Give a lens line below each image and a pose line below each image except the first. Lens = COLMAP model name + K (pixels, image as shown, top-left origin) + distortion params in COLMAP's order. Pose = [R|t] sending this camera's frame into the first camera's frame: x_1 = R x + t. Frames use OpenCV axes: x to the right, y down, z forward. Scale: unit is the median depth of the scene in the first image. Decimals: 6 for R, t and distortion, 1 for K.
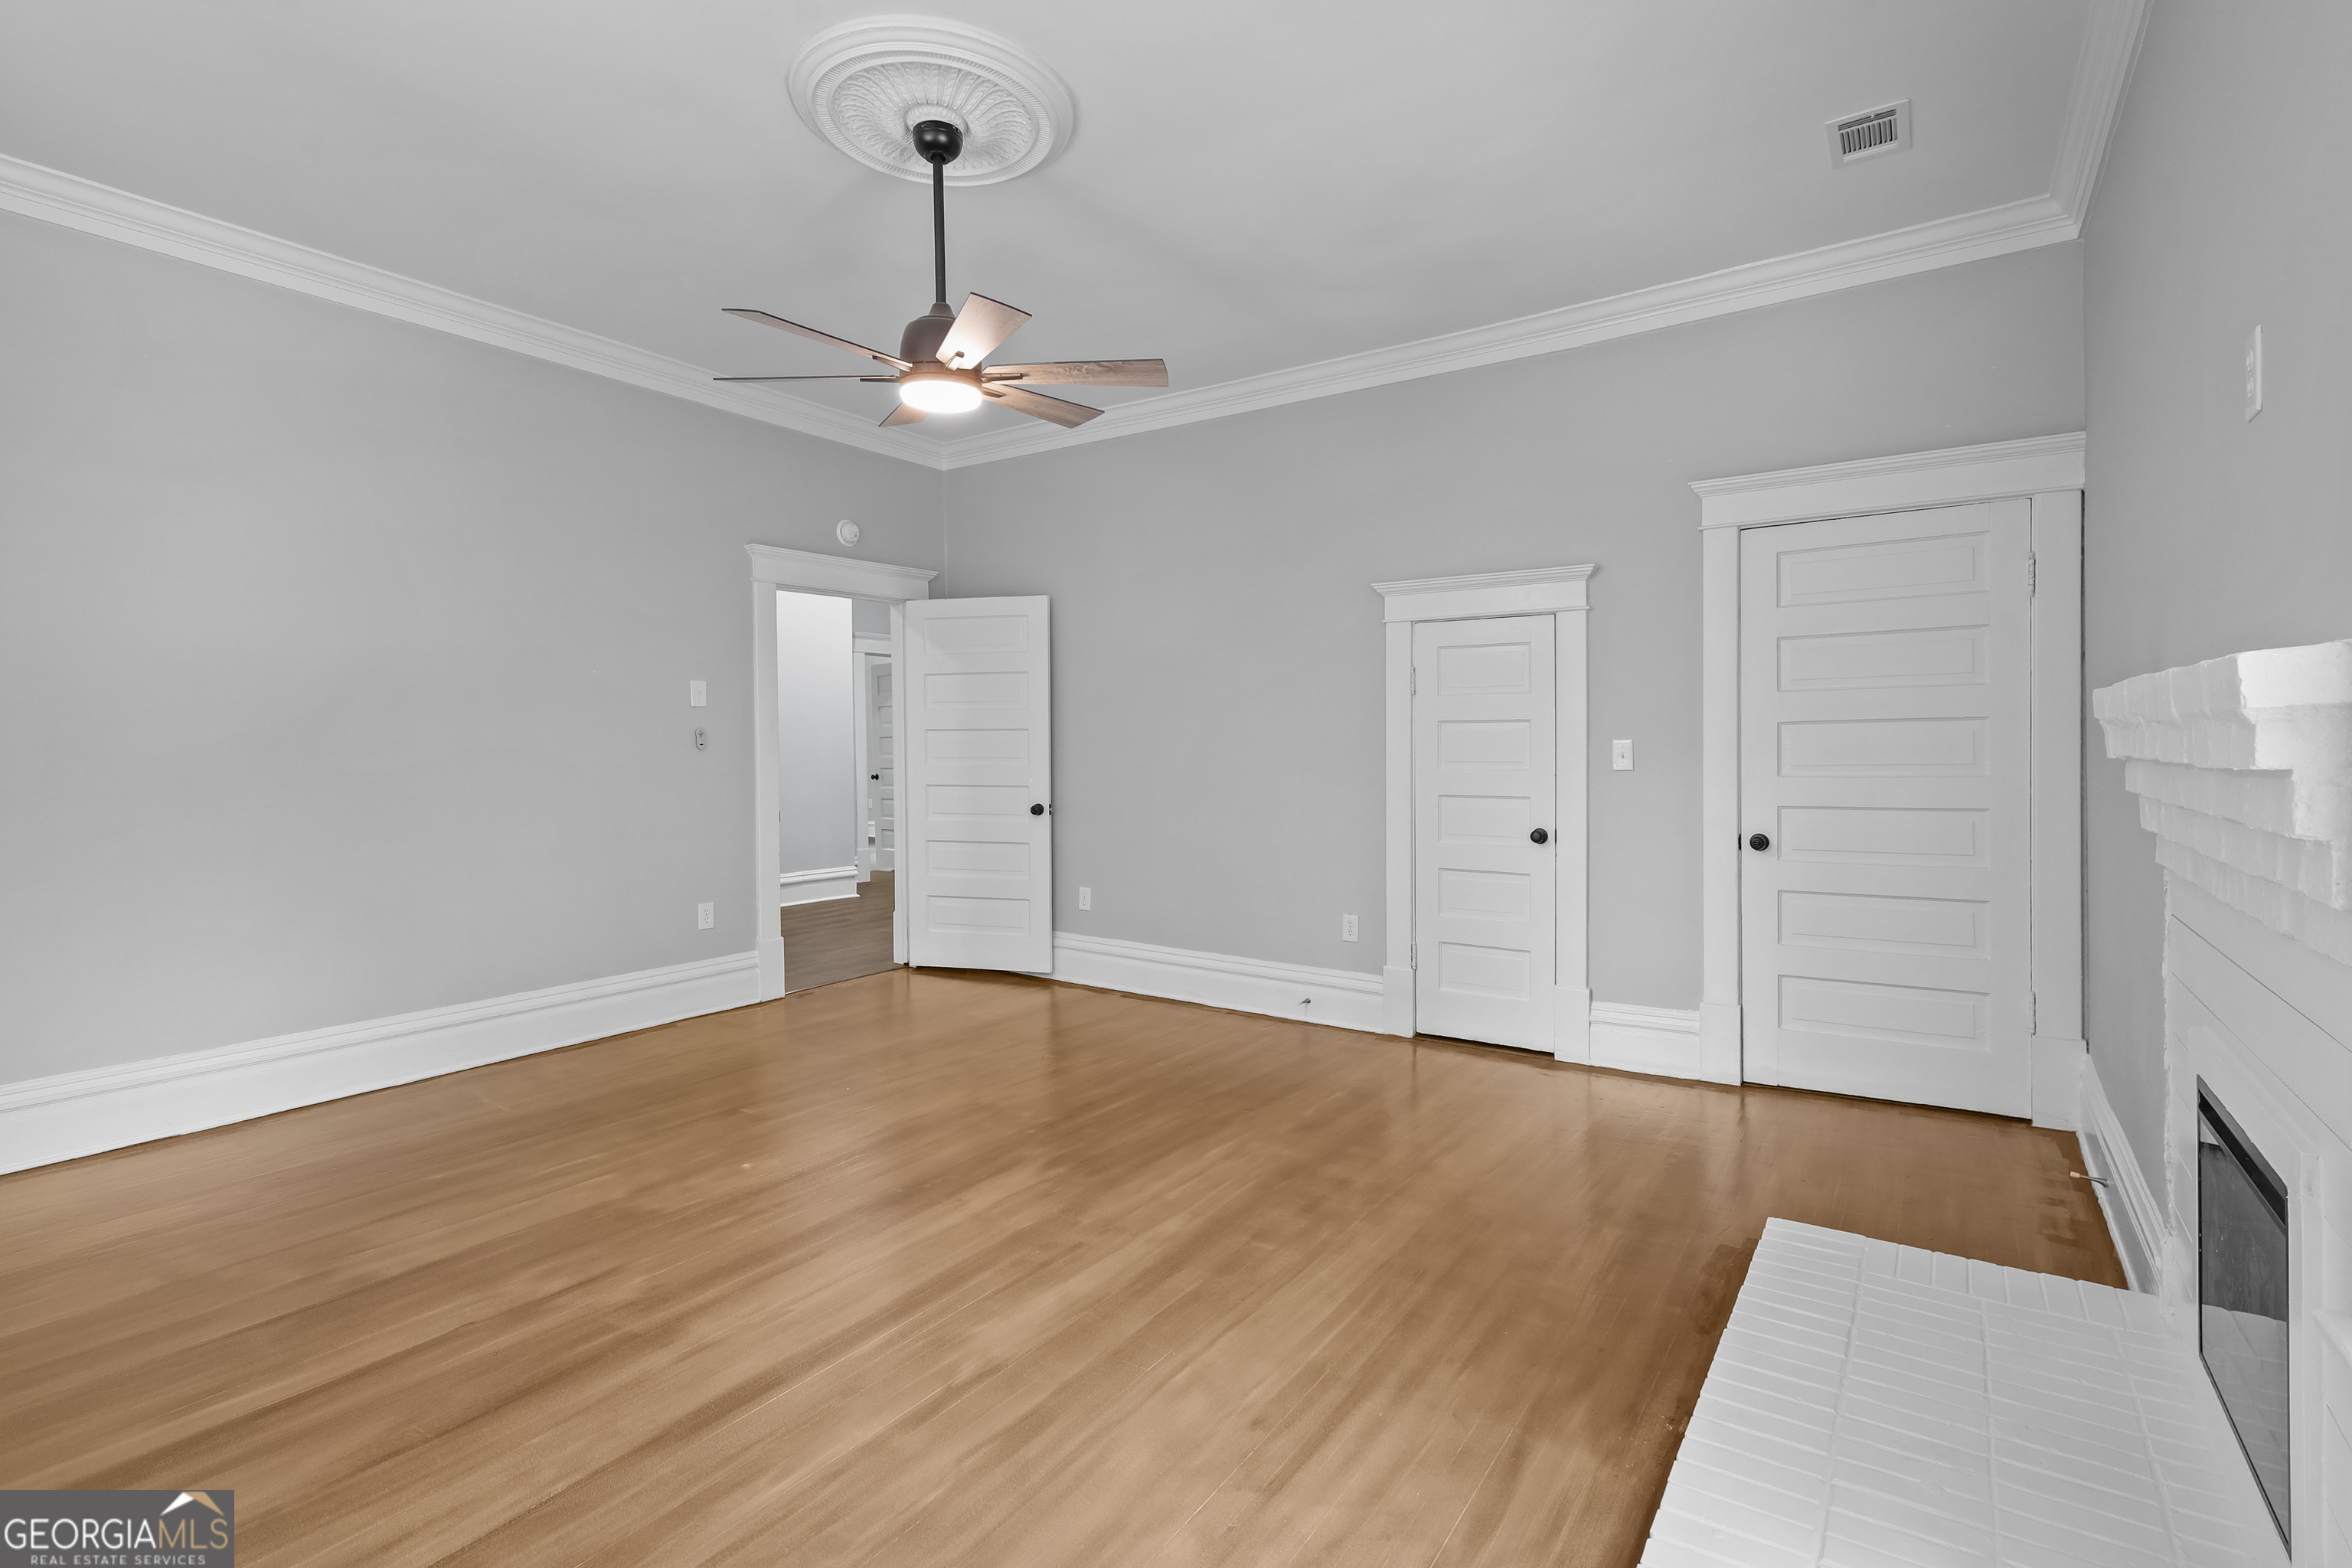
lens RADIAL K [[1098.7, 0, 1176.6], [0, 1098.7, 732.4], [0, 0, 1]] dist [-0.000736, 0.000026]
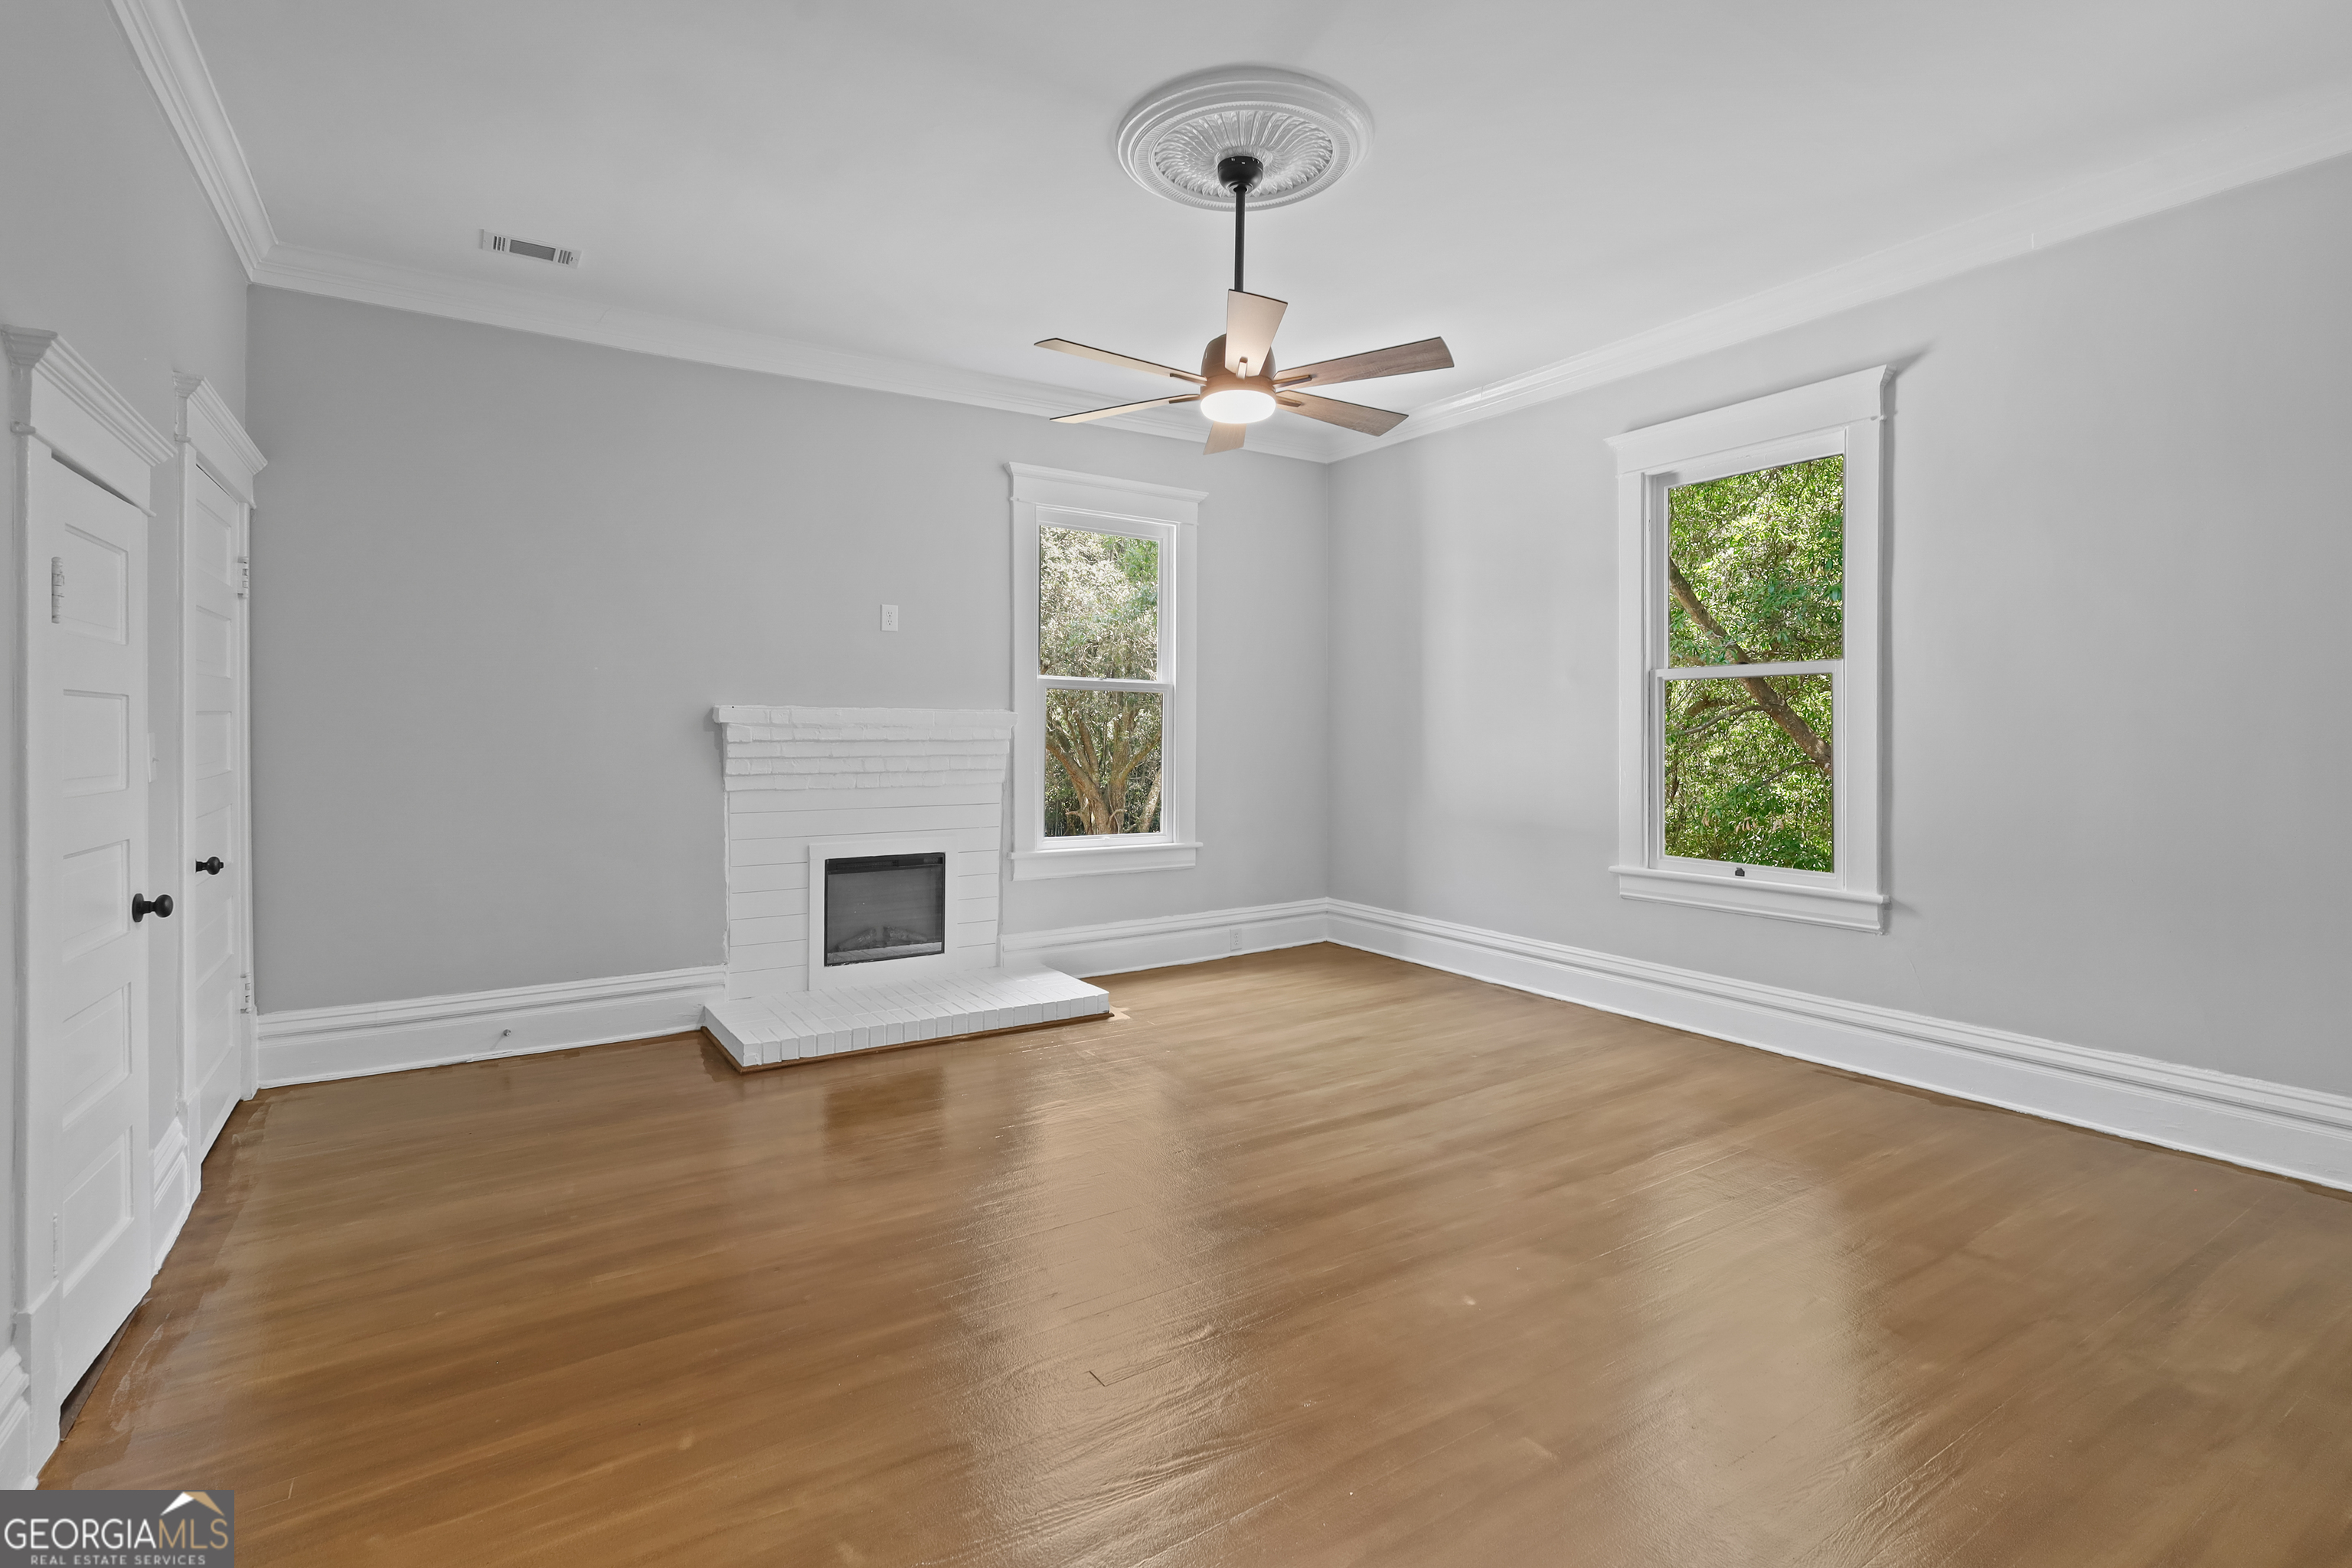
lens RADIAL K [[1098.7, 0, 1176.6], [0, 1098.7, 732.4], [0, 0, 1]] dist [-0.000736, 0.000026]
pose [[-0.920889, 0.005810, 0.389780, -0.643333], [0.003432, 0.999971, -0.006797, 0.019310], [-0.389809, -0.004922, -0.920883, 2.262914]]
